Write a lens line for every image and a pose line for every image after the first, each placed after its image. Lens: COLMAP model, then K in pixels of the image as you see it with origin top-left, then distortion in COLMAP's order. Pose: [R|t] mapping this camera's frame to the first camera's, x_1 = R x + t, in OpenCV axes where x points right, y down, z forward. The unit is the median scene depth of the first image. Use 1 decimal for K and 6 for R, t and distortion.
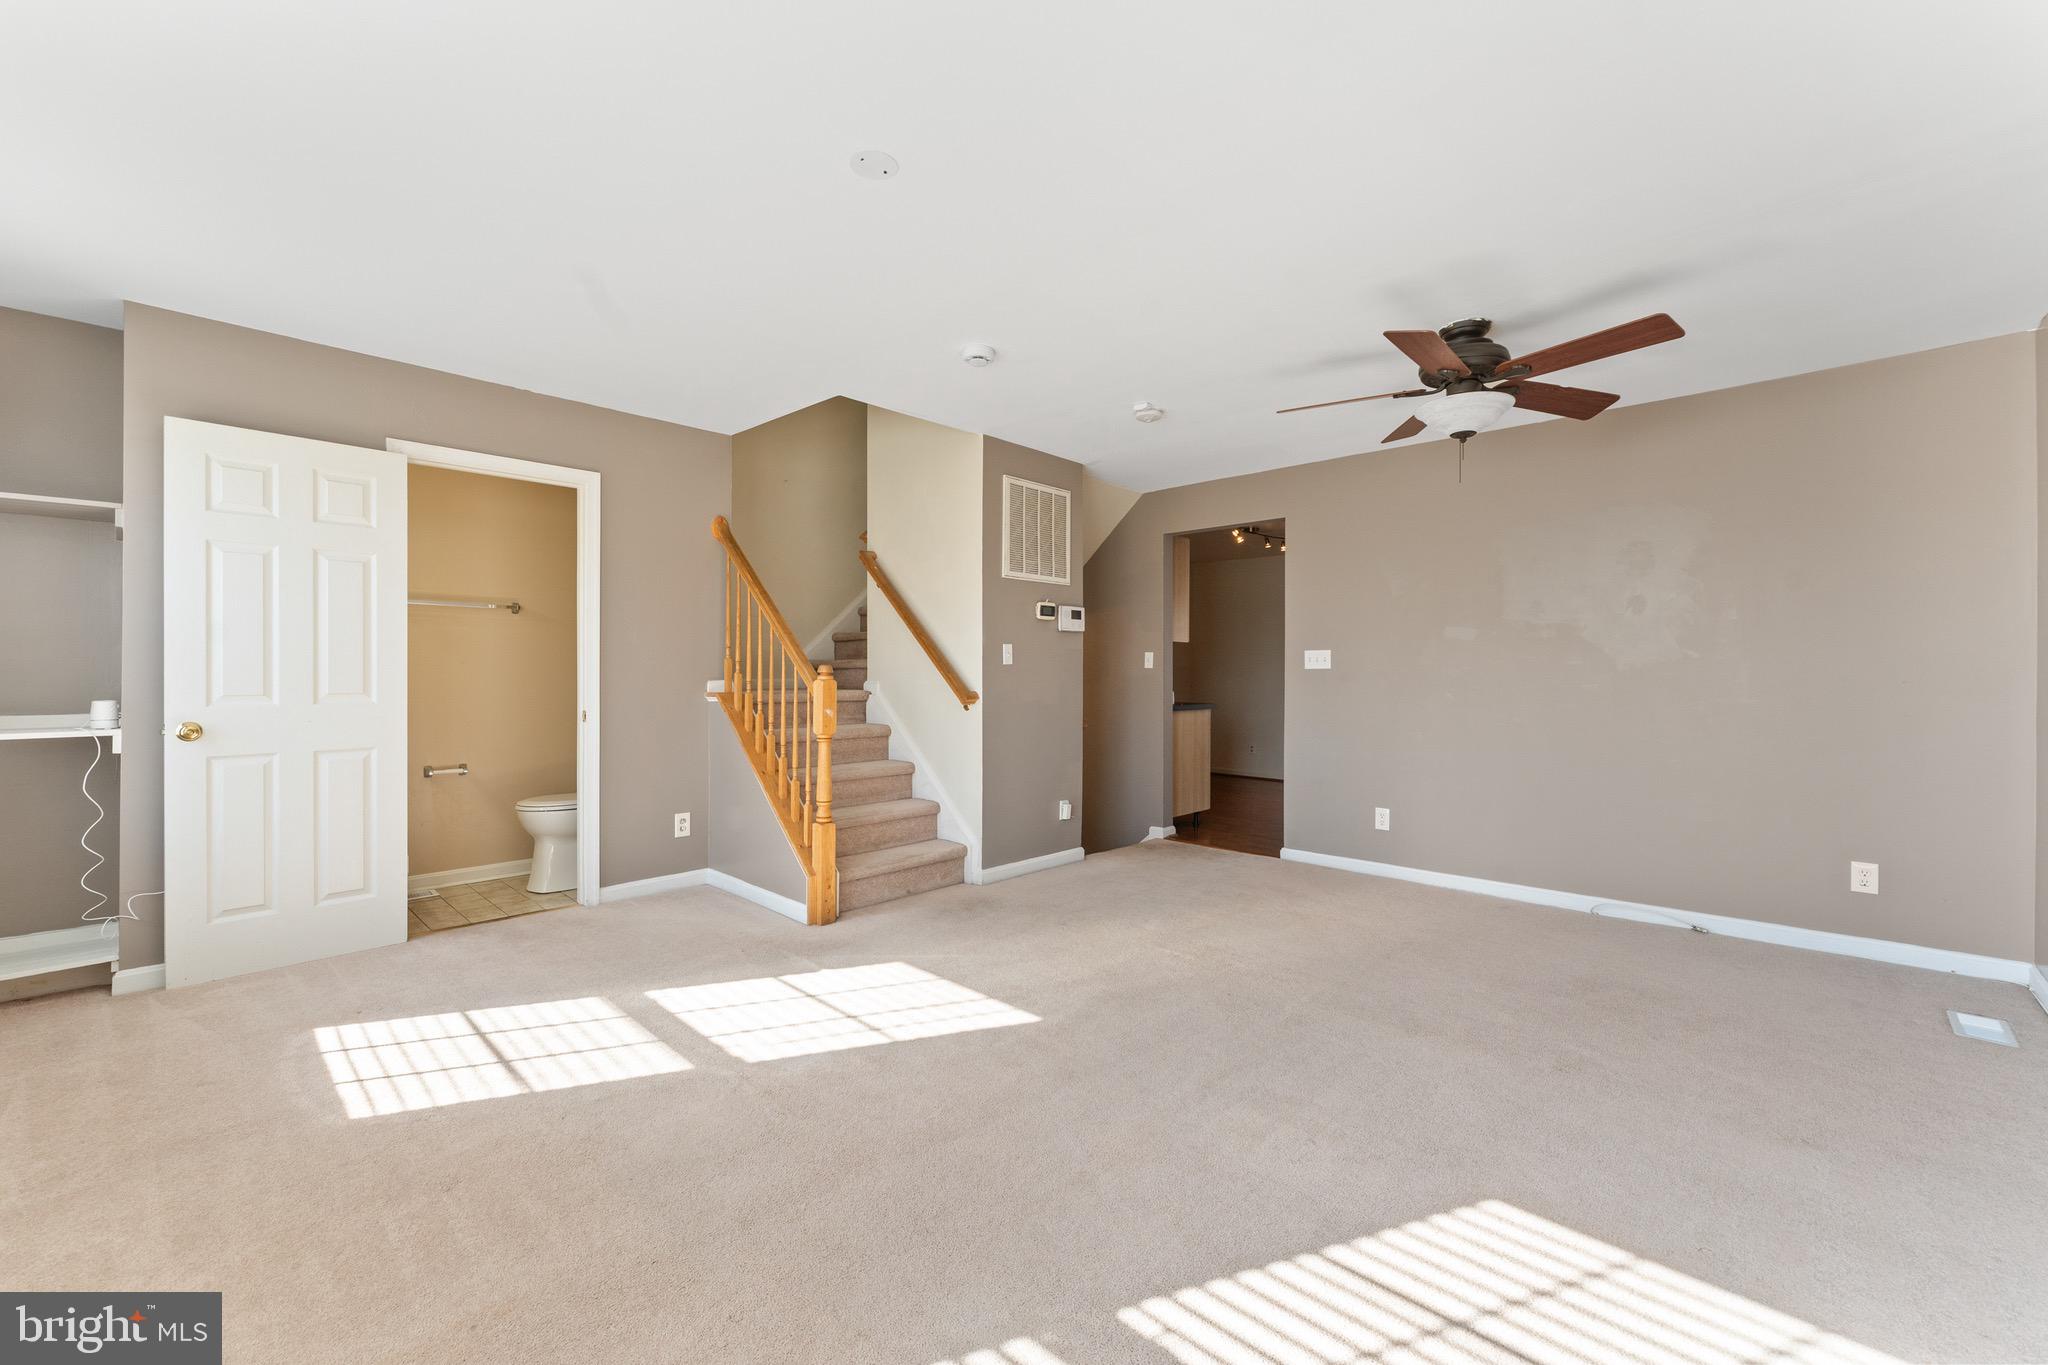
lens RADIAL K [[822.6, 0, 1009.7], [0, 822.6, 677.1], [0, 0, 1]] dist [-0.000376, 0.000074]
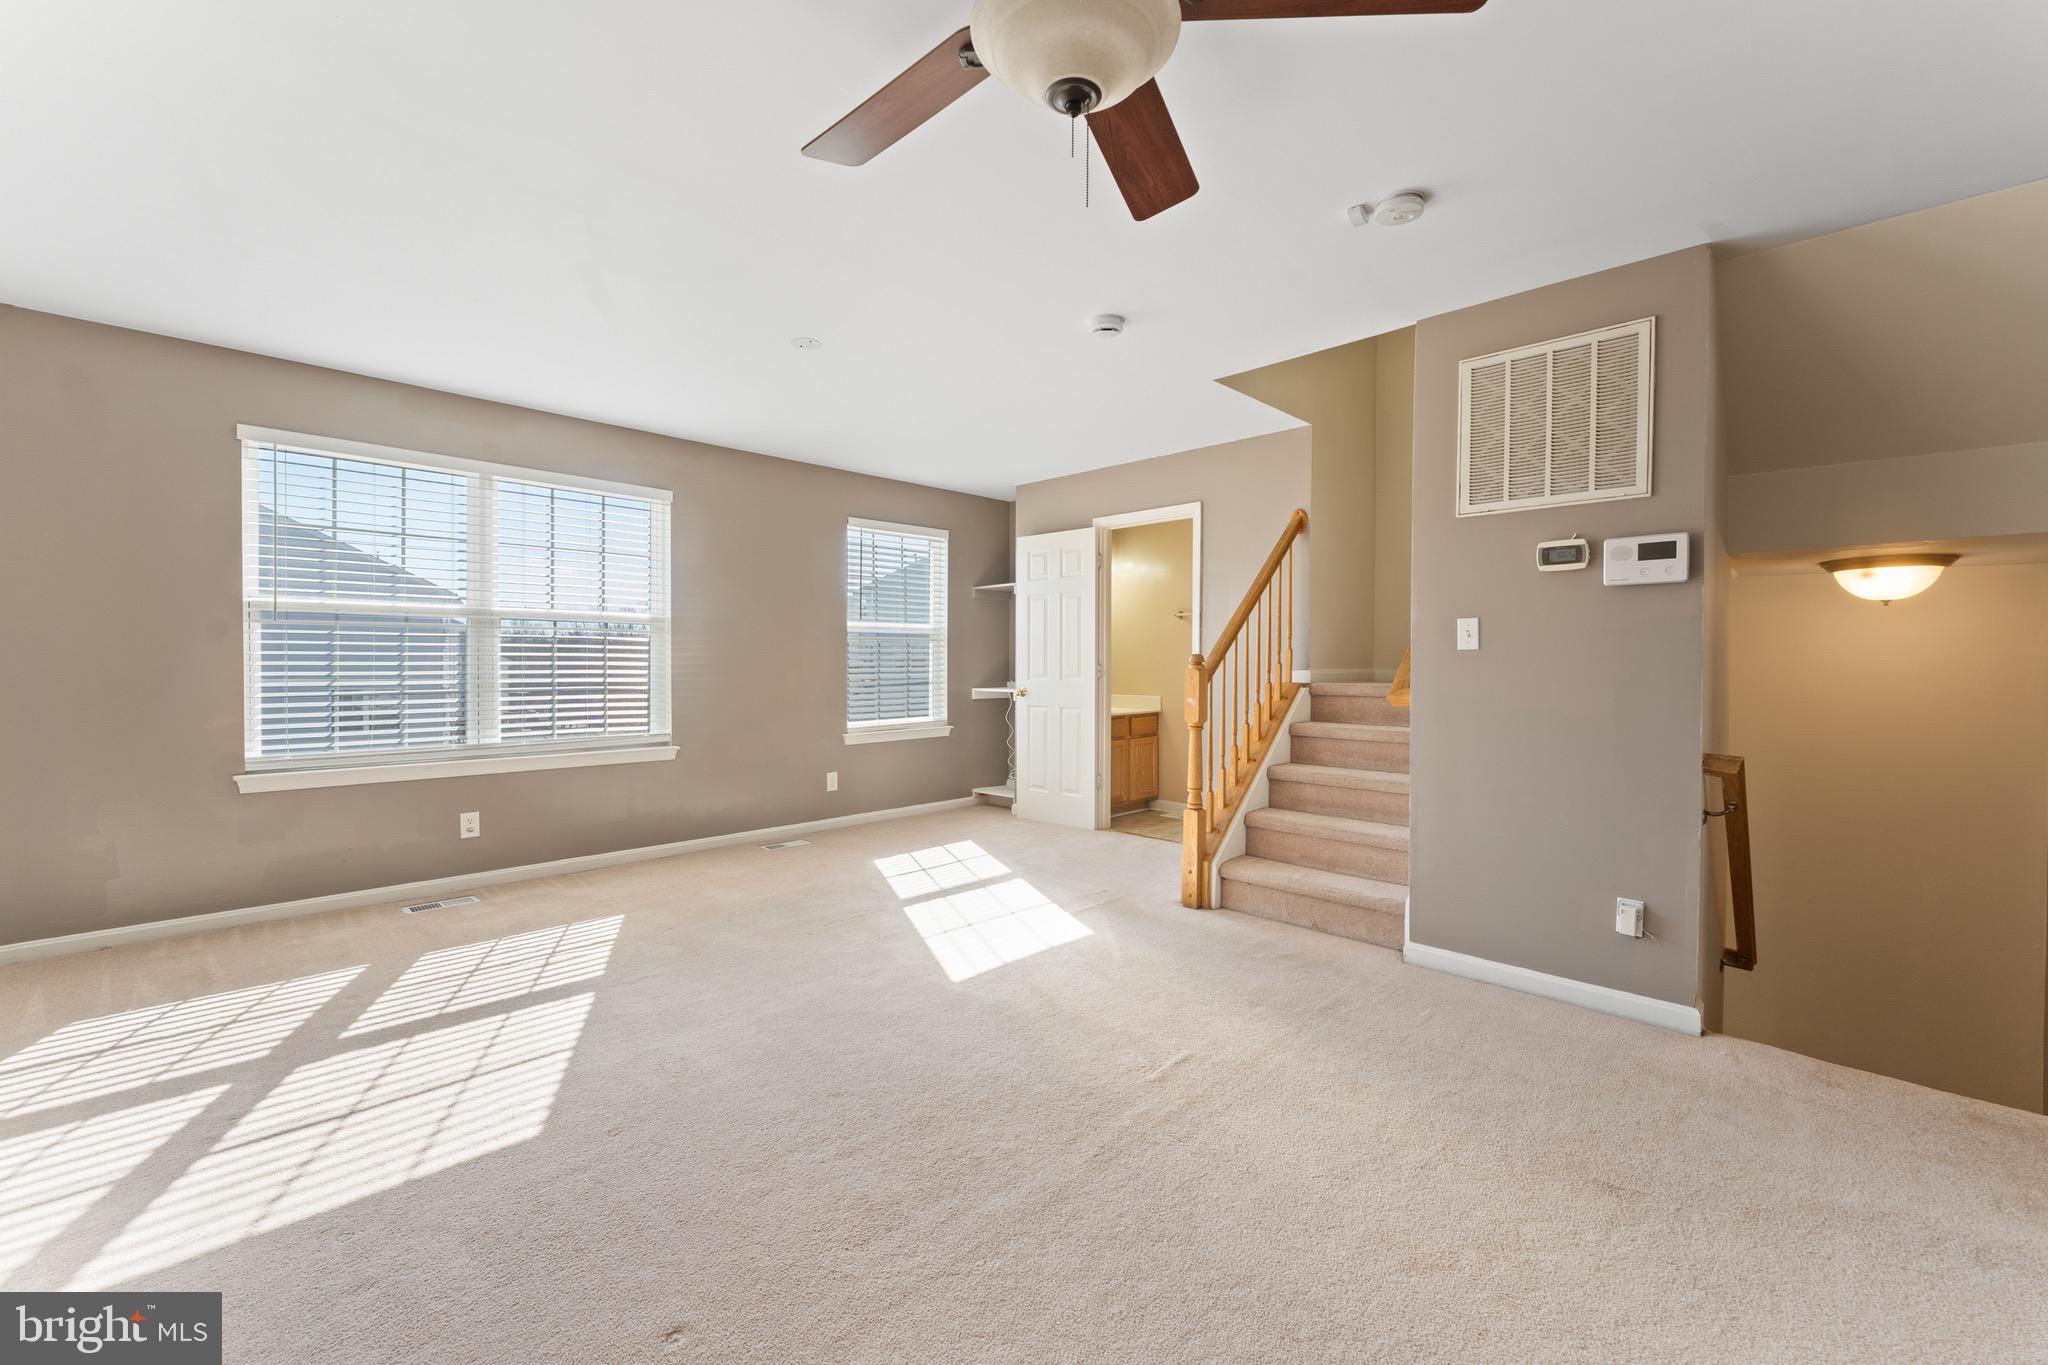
lens RADIAL K [[822.6, 0, 1009.7], [0, 822.6, 677.1], [0, 0, 1]] dist [-0.000376, 0.000074]
pose [[-0.022894, 0.014182, -0.999637, 0.840567], [-0.011011, 0.999835, 0.014437, 0.001372], [0.999677, 0.011338, -0.022734, 0.833091]]
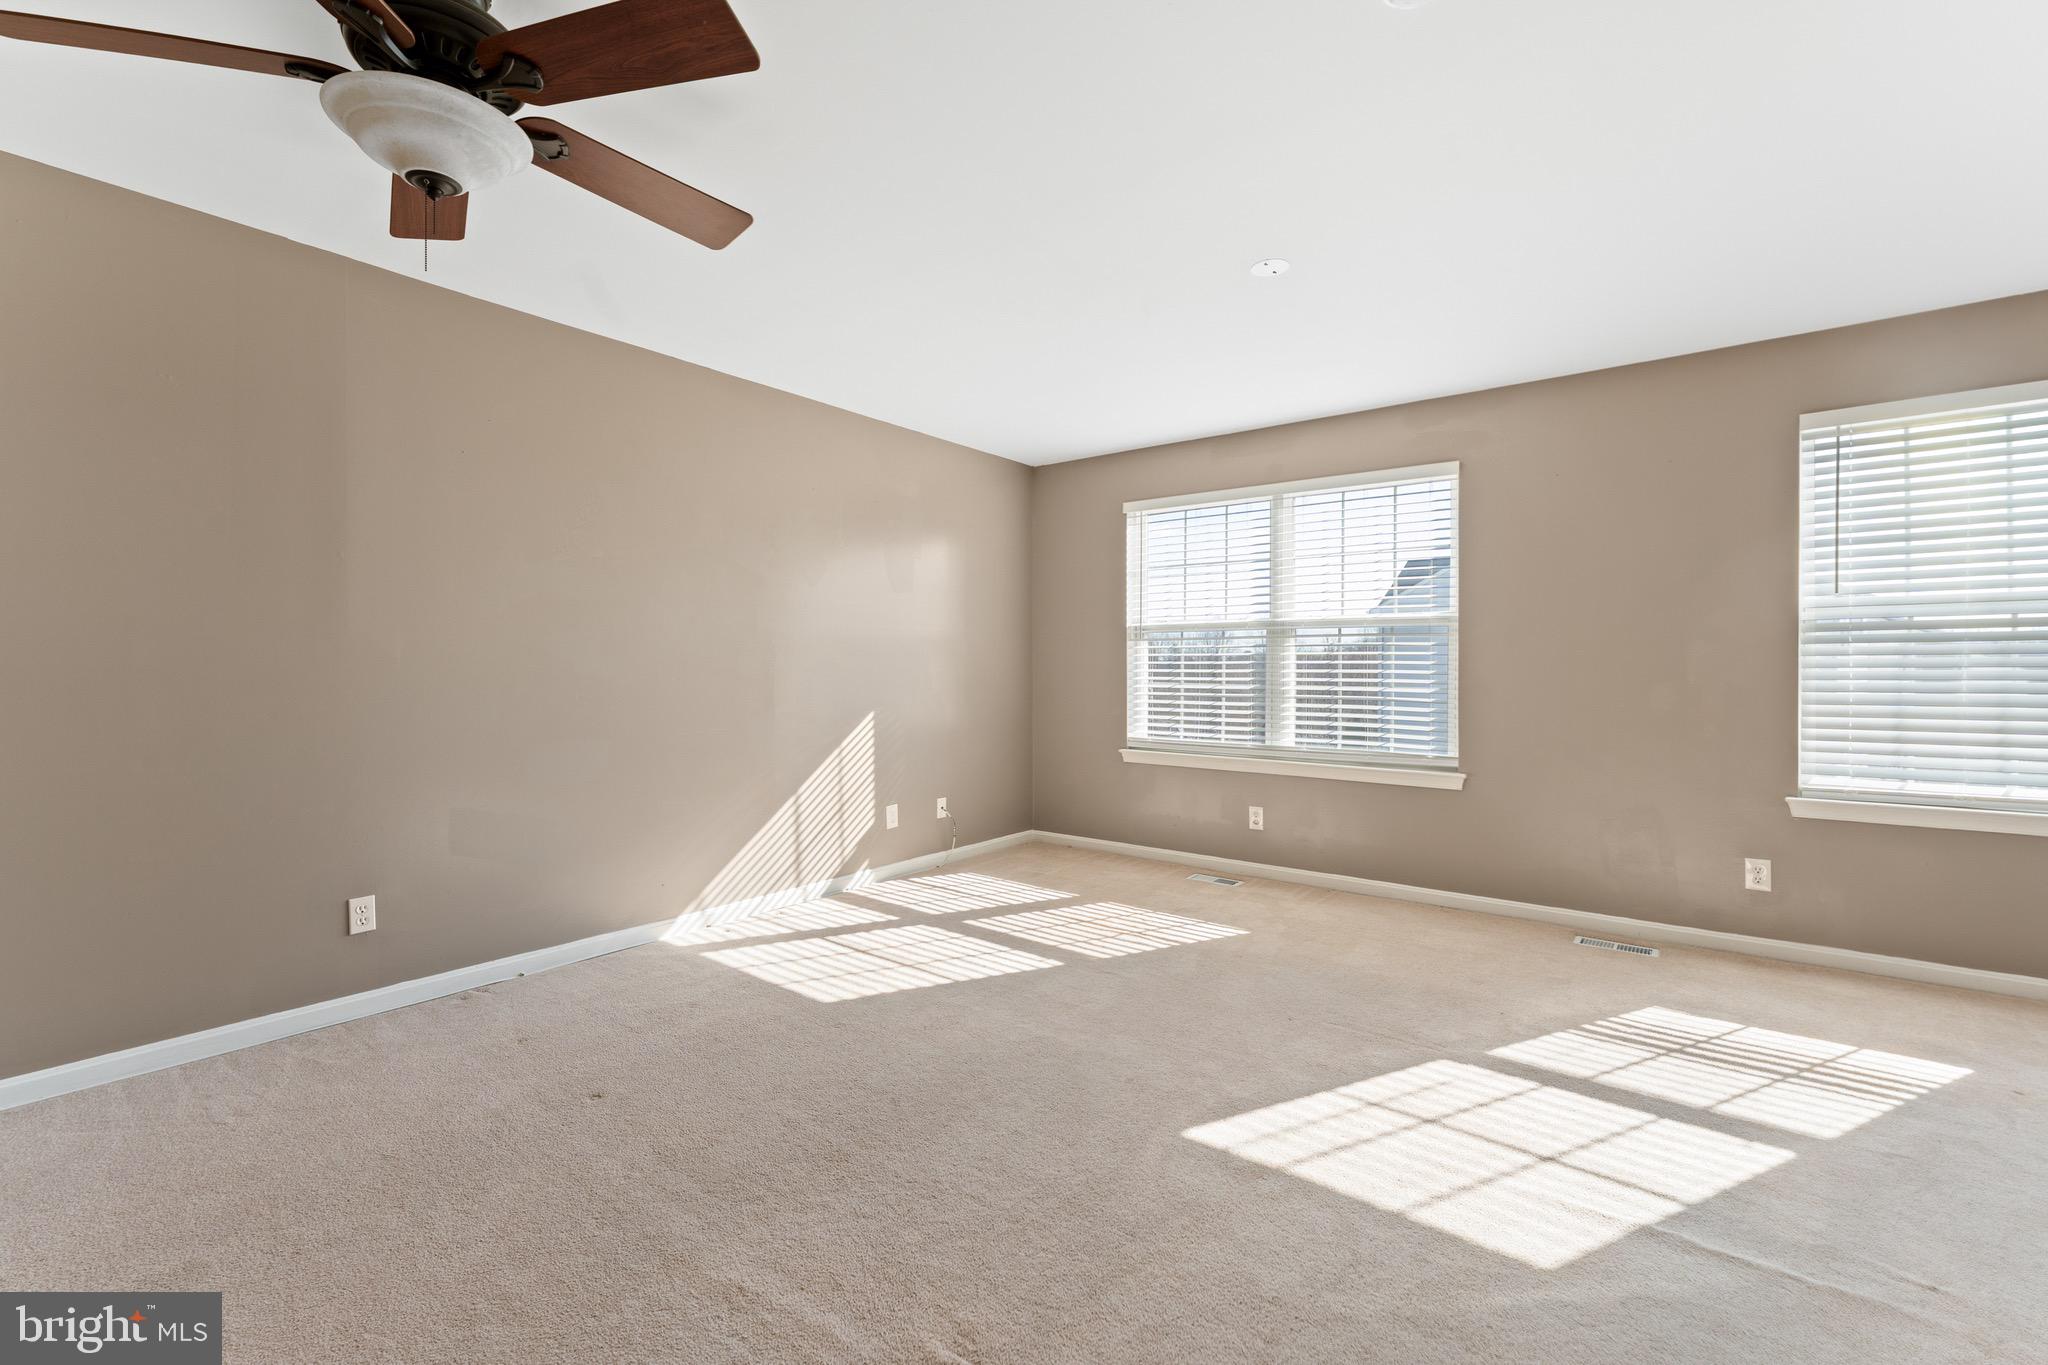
lens RADIAL K [[854.6, 0, 1014.8], [0, 854.6, 668.8], [0, 0, 1]] dist [0.002235, 0.000095]
pose [[-0.994577, -0.008192, -0.103683, 0.205059], [-0.008879, 0.999942, 0.006169, -0.000463], [0.103626, 0.007056, -0.994591, 1.326293]]
